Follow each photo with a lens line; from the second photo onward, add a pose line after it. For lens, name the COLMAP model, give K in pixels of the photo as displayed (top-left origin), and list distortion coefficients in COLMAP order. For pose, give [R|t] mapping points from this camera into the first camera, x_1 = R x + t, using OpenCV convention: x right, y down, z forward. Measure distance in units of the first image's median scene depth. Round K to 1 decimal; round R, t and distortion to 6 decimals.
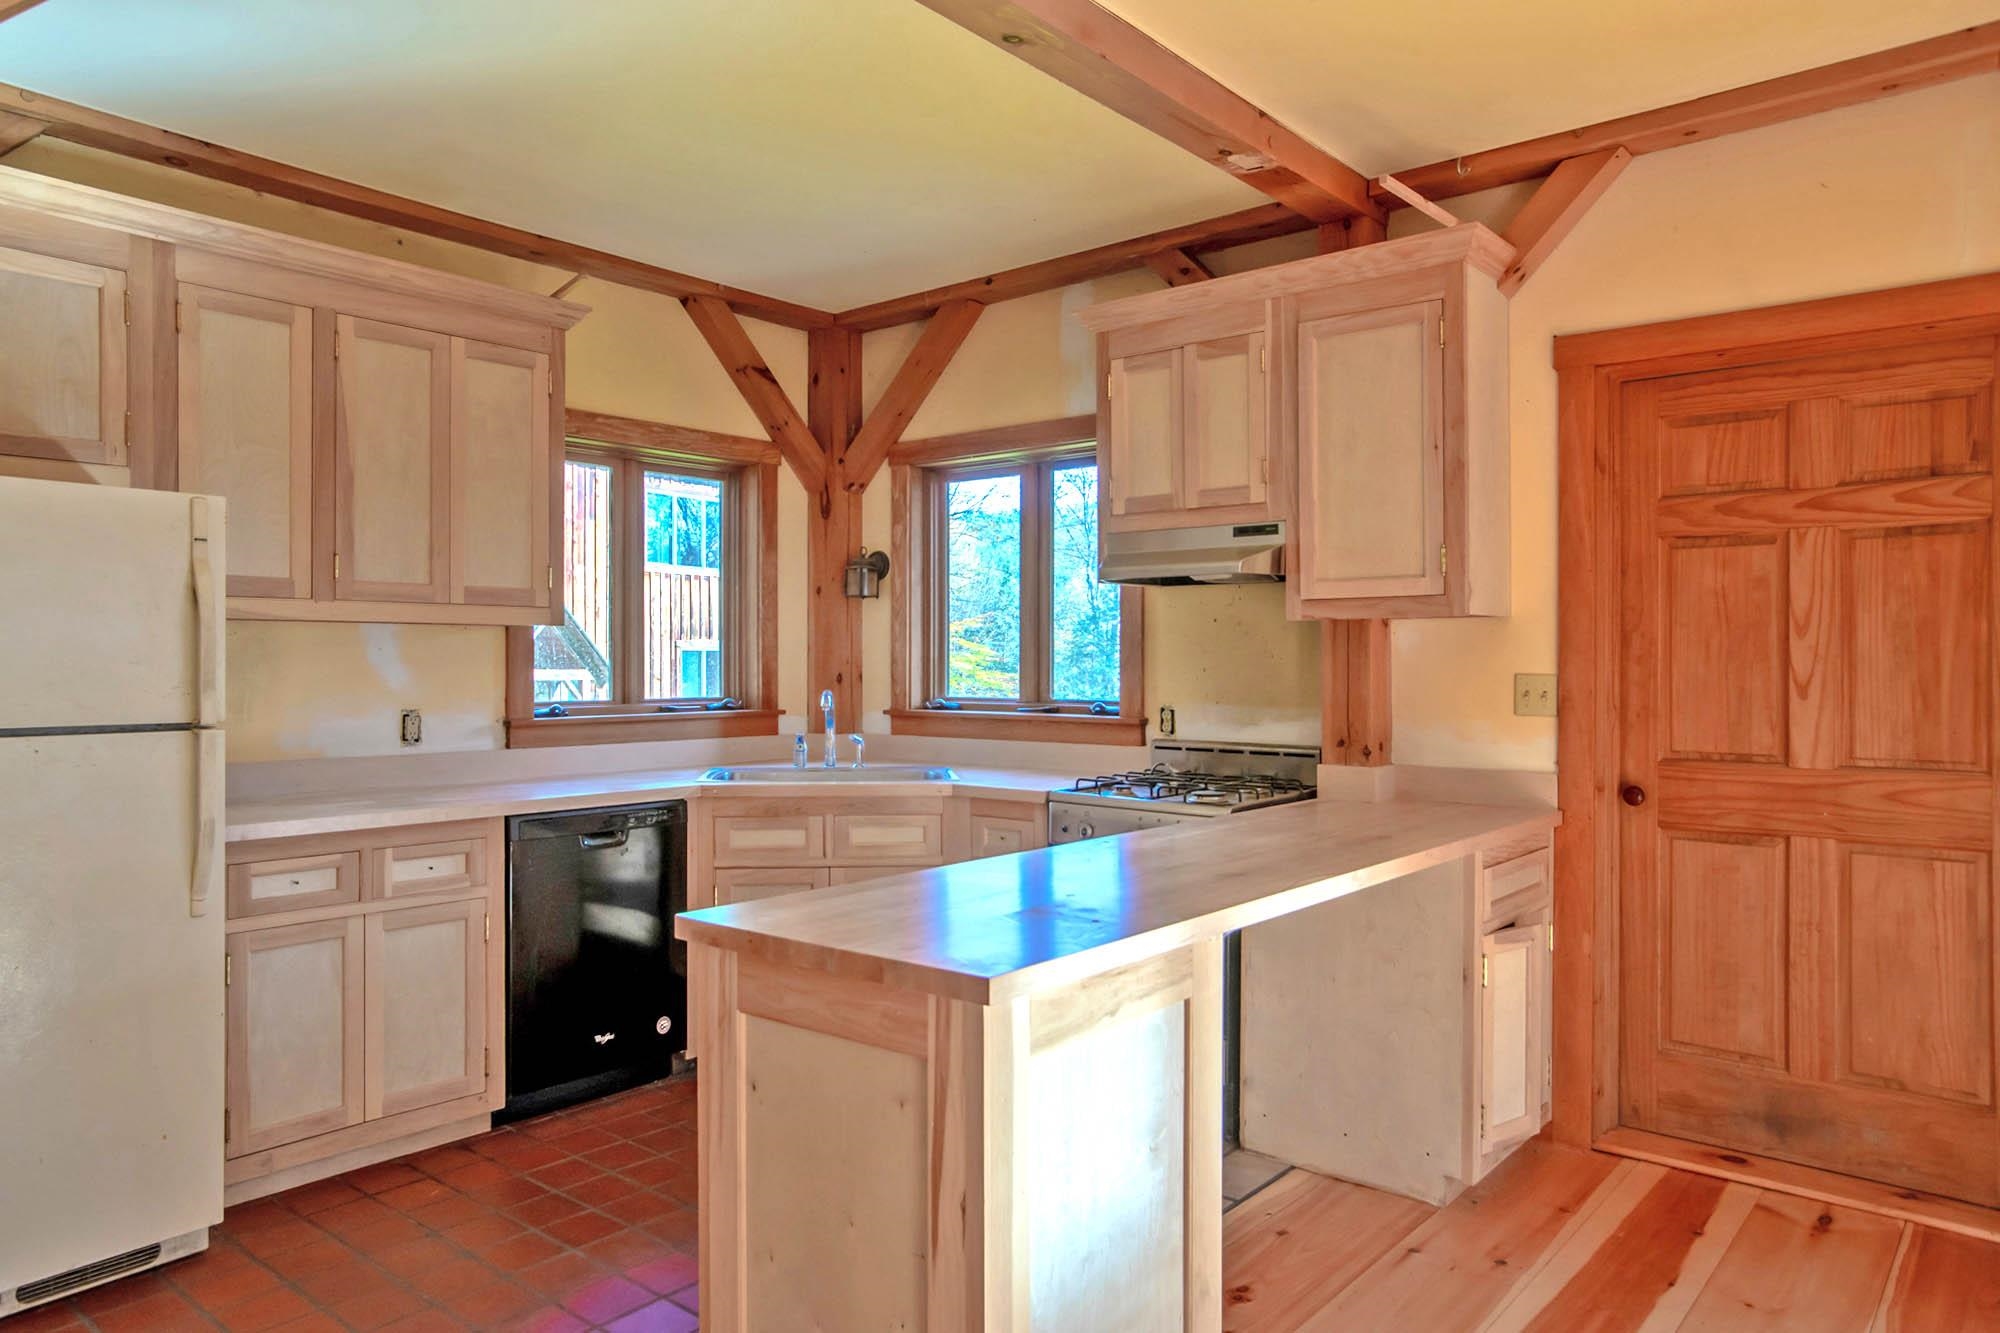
lens RADIAL K [[1311.2, 0, 985.1], [0, 1311.2, 661.2], [0, 0, 1]] dist [0.004926, 0.010610]
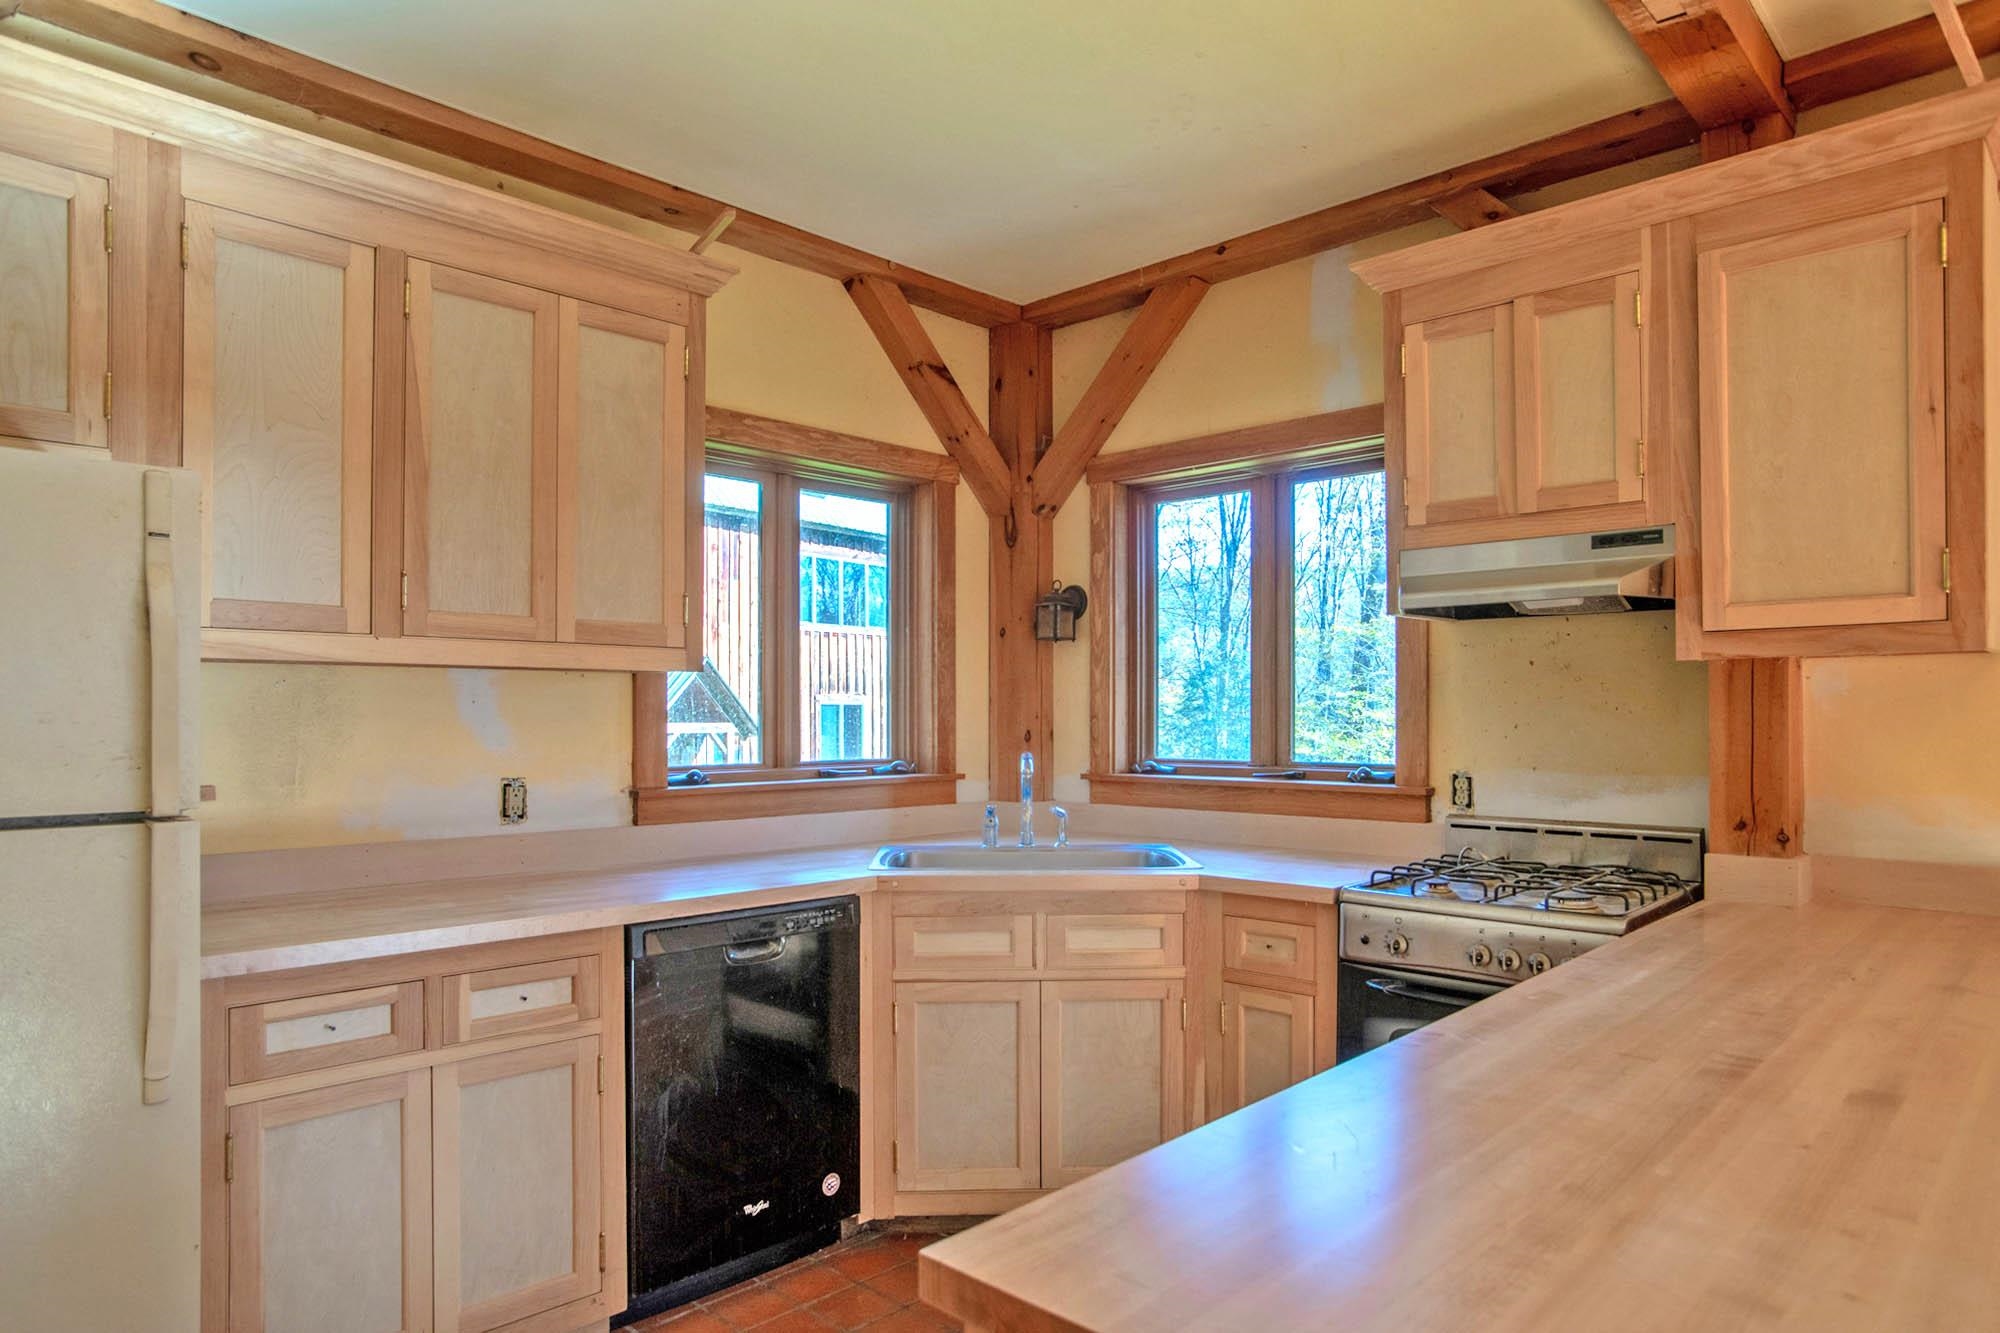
lens RADIAL K [[1208.3, 0, 1050.2], [0, 1208.3, 709.2], [0, 0, 1]] dist [-0.015285, 0.003233]
pose [[0.999337, -0.001479, -0.036385, -0.093328], [0.001312, 0.999989, -0.004600, -0.000823], [0.036391, 0.004549, 0.999327, 0.305133]]
